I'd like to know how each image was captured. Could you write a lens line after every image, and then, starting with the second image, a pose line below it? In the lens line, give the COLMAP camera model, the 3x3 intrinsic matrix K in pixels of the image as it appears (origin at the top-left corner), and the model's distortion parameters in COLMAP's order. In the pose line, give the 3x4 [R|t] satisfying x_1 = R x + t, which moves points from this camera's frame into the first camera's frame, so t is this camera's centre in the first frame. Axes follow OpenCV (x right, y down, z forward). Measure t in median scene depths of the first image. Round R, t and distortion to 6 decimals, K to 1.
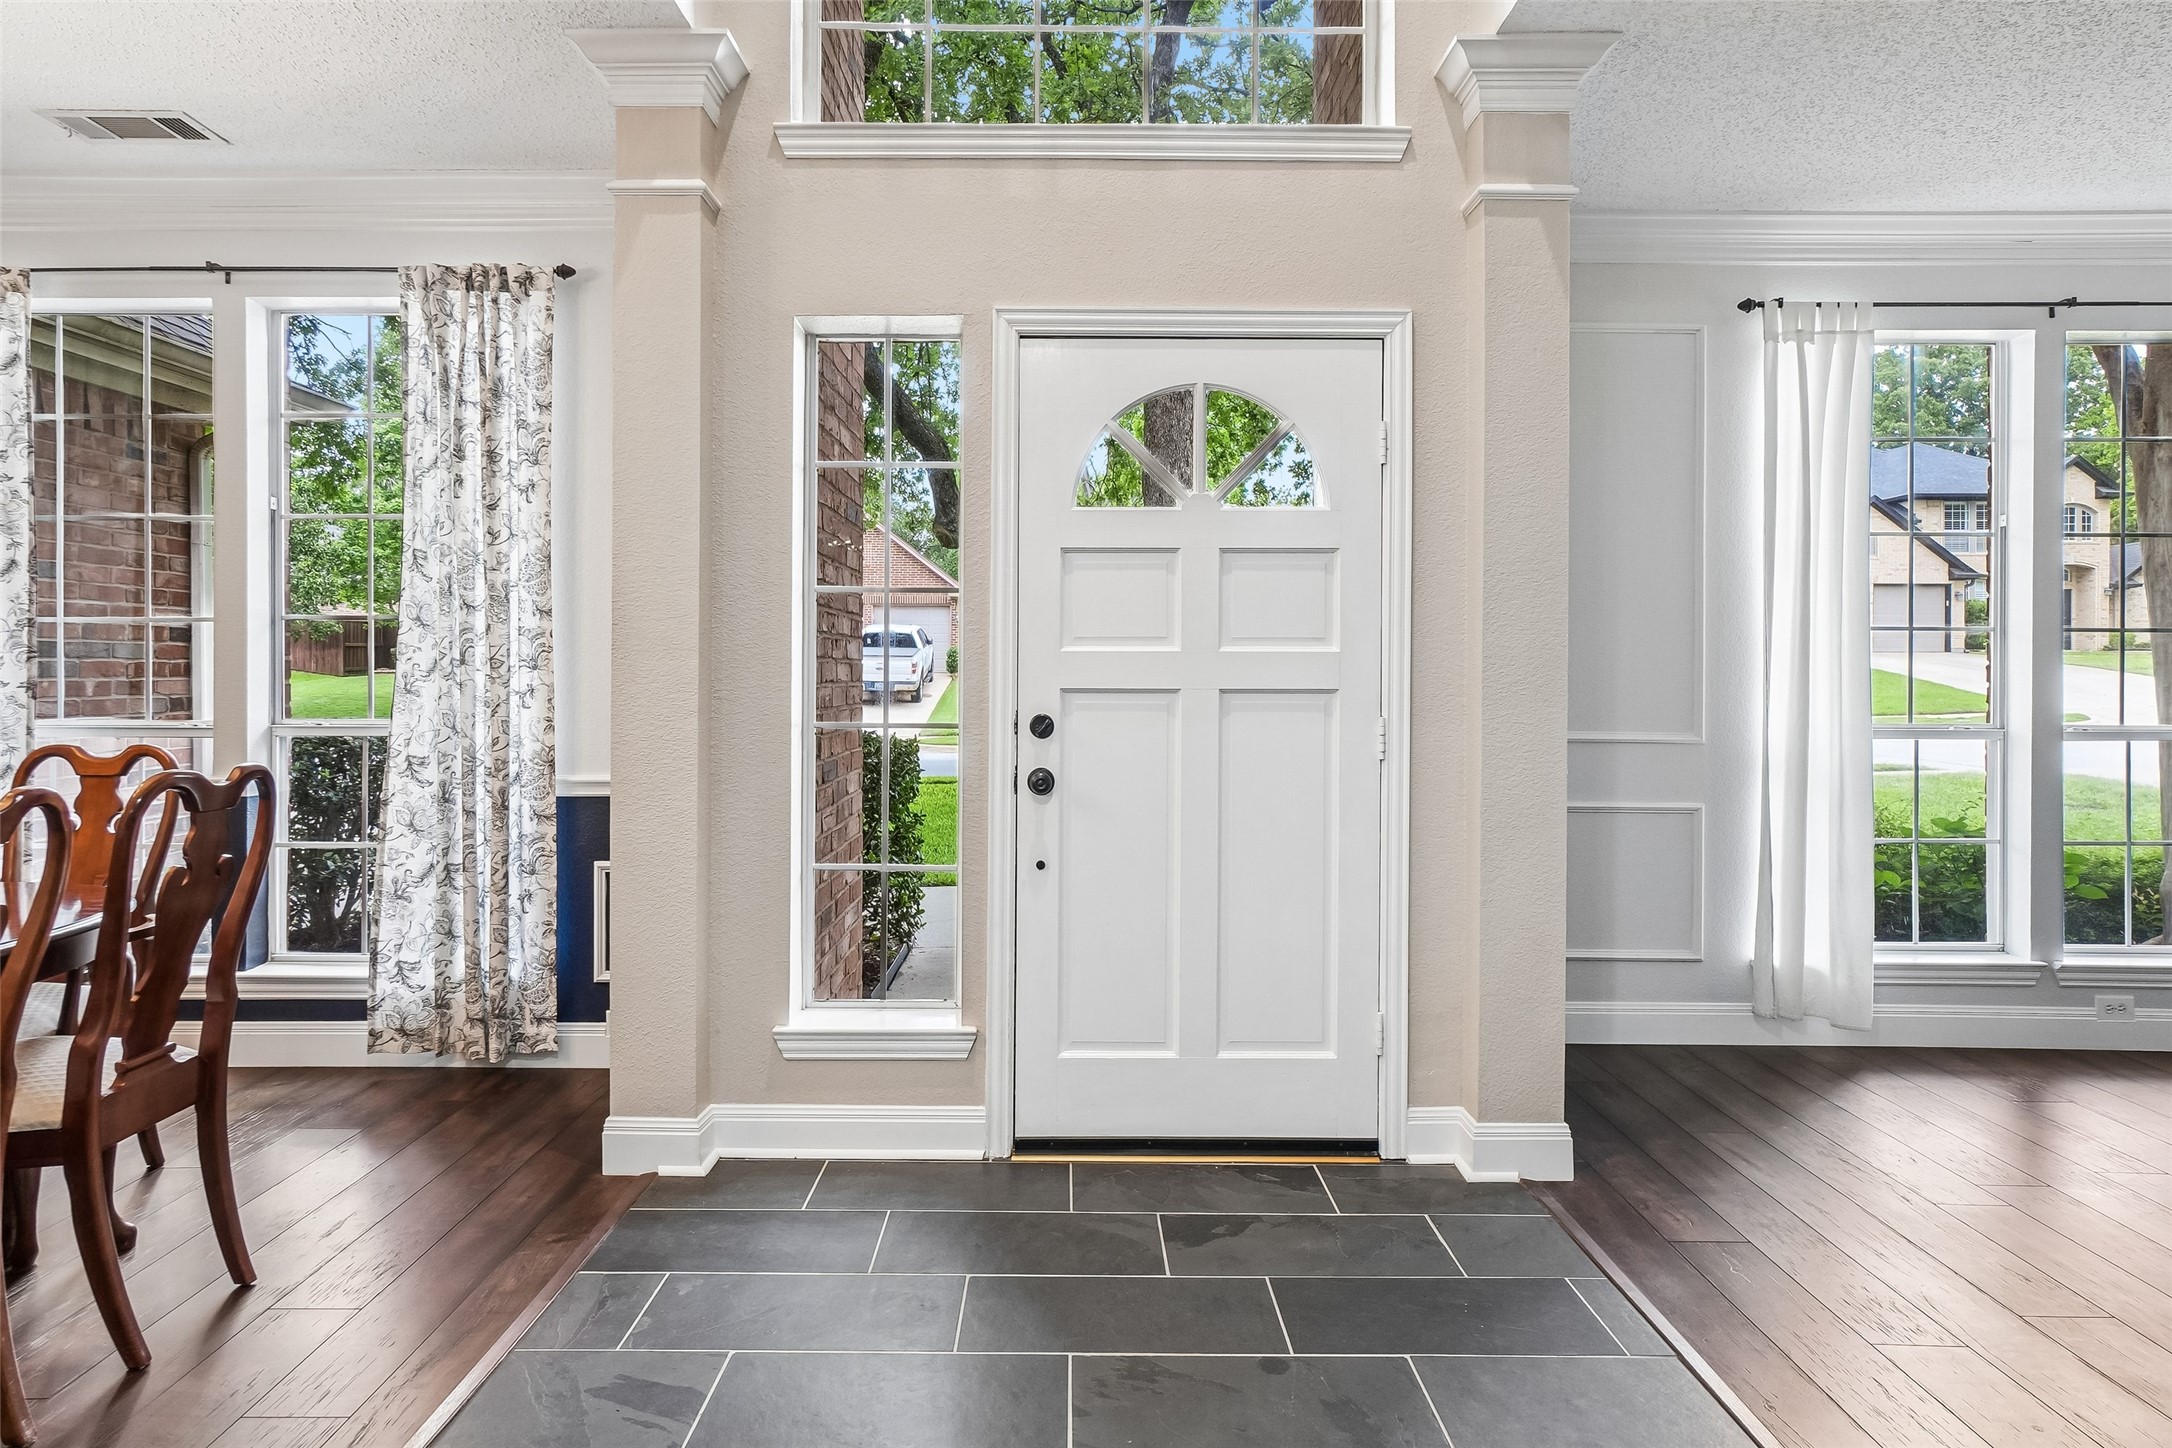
lens RADIAL K [[1350.4, 0, 1019.2], [0, 1350.4, 672.4], [0, 0, 1]] dist [0.001460, 0.007104]
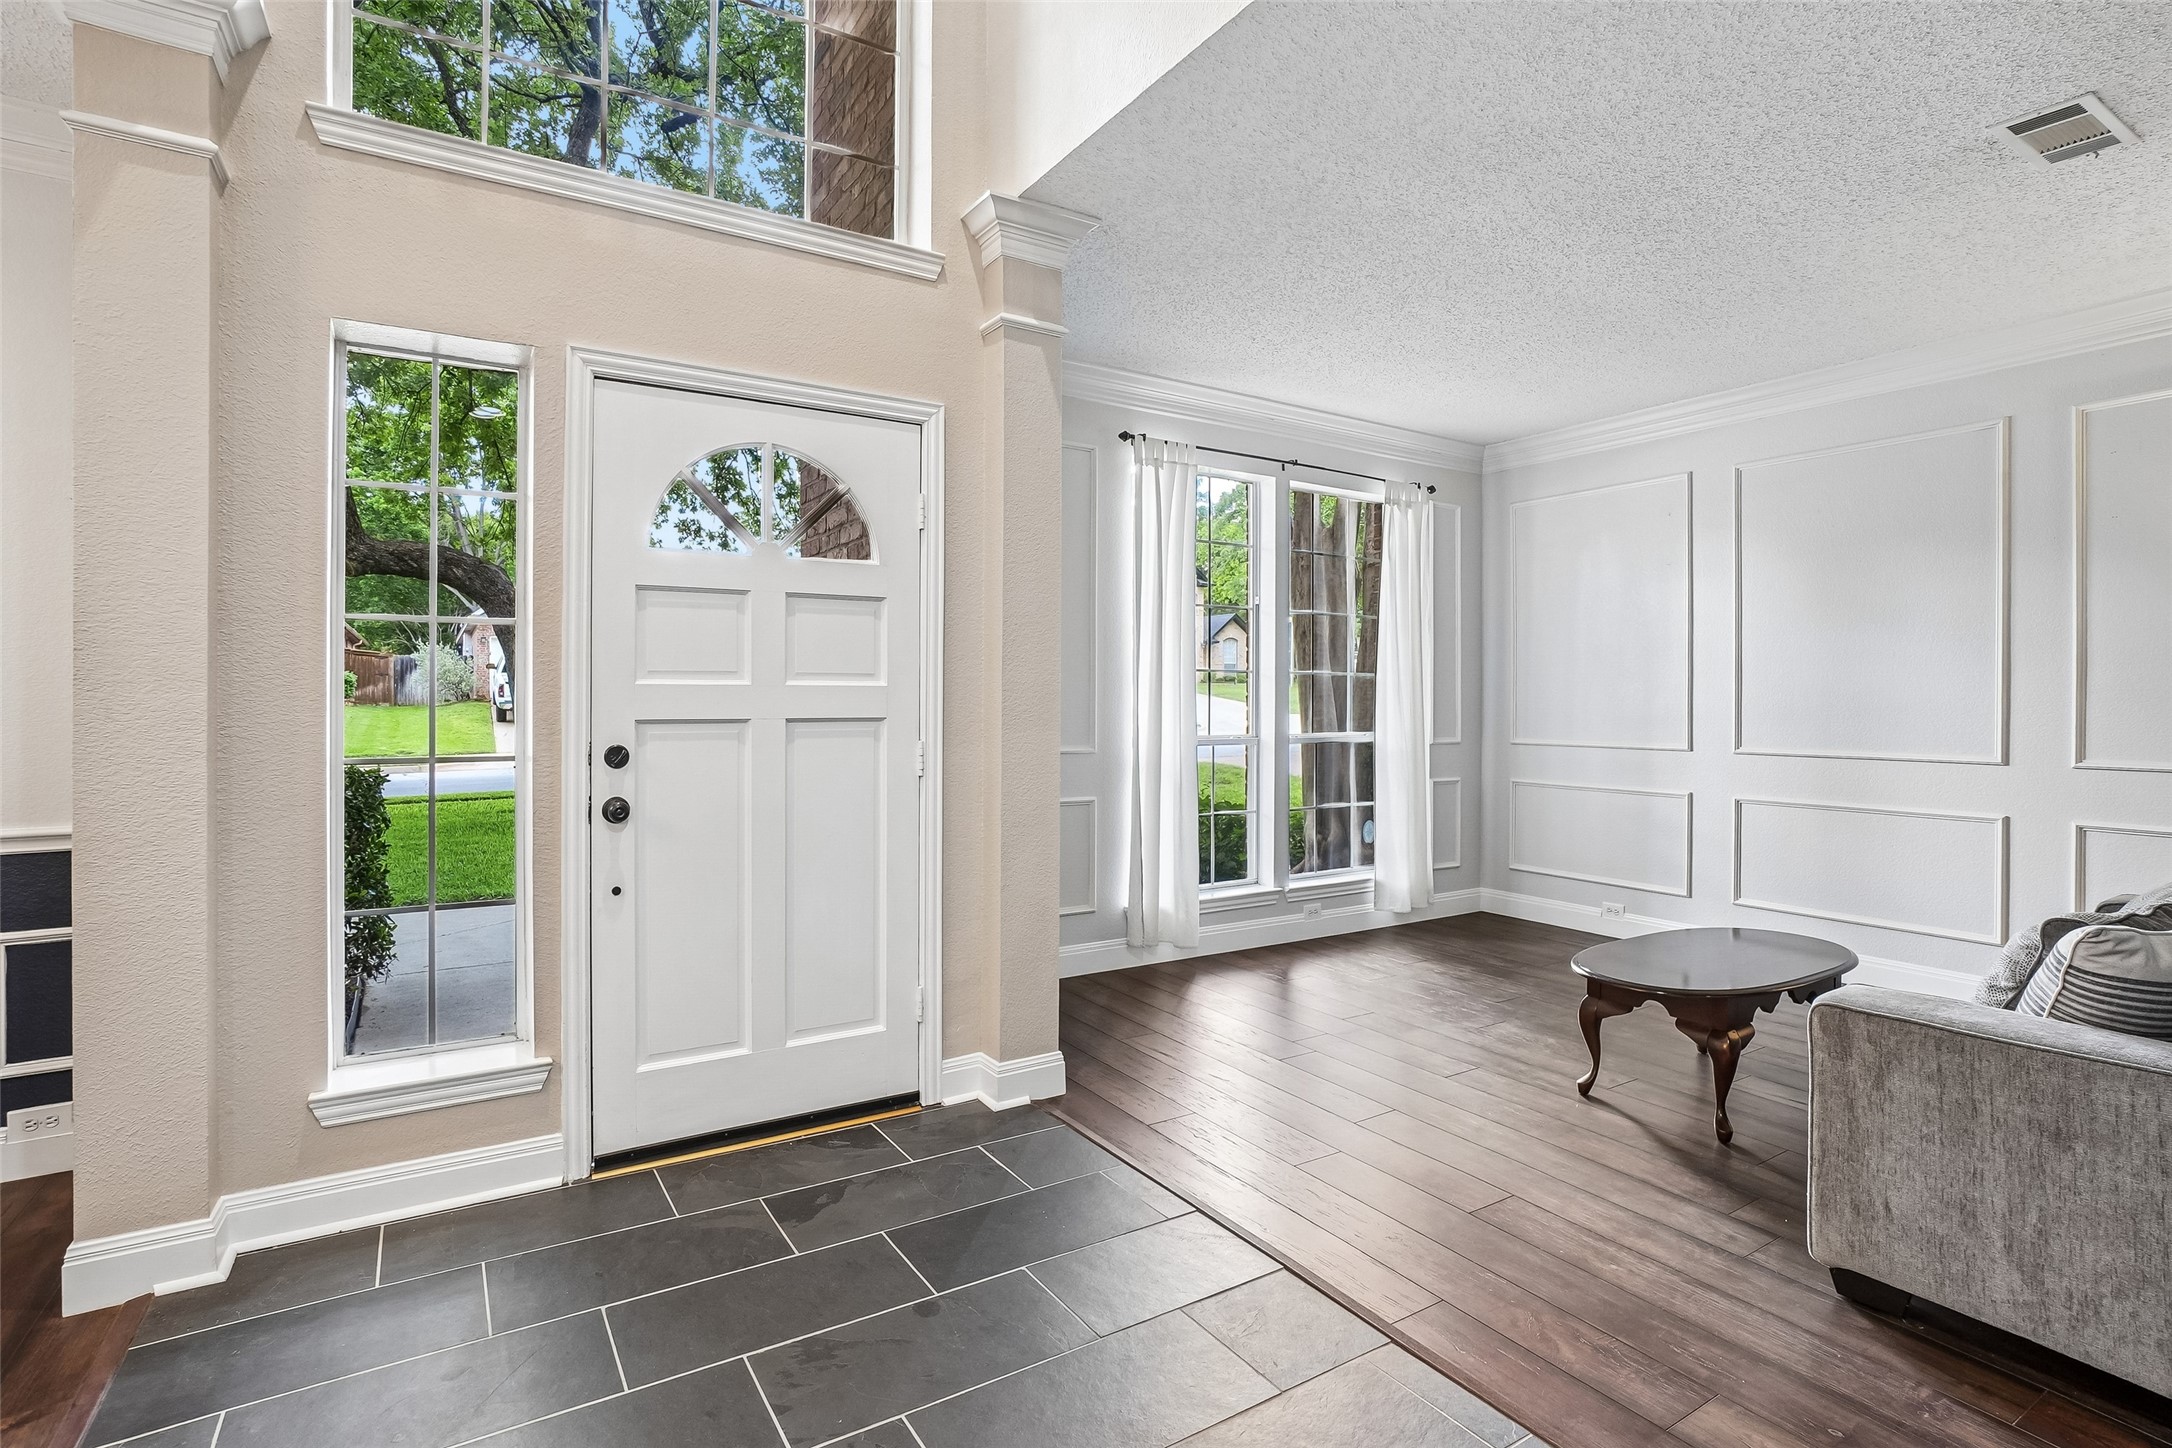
lens RADIAL K [[1090.5, 0, 1069.4], [0, 1090.5, 702.0], [0, 0, 1]] dist [-0.040979, 0.022227]
pose [[0.838403, -0.003933, 0.545037, -0.144322], [0.001134, 0.999984, 0.005472, -0.006009], [-0.545050, -0.003969, 0.838394, 0.115460]]
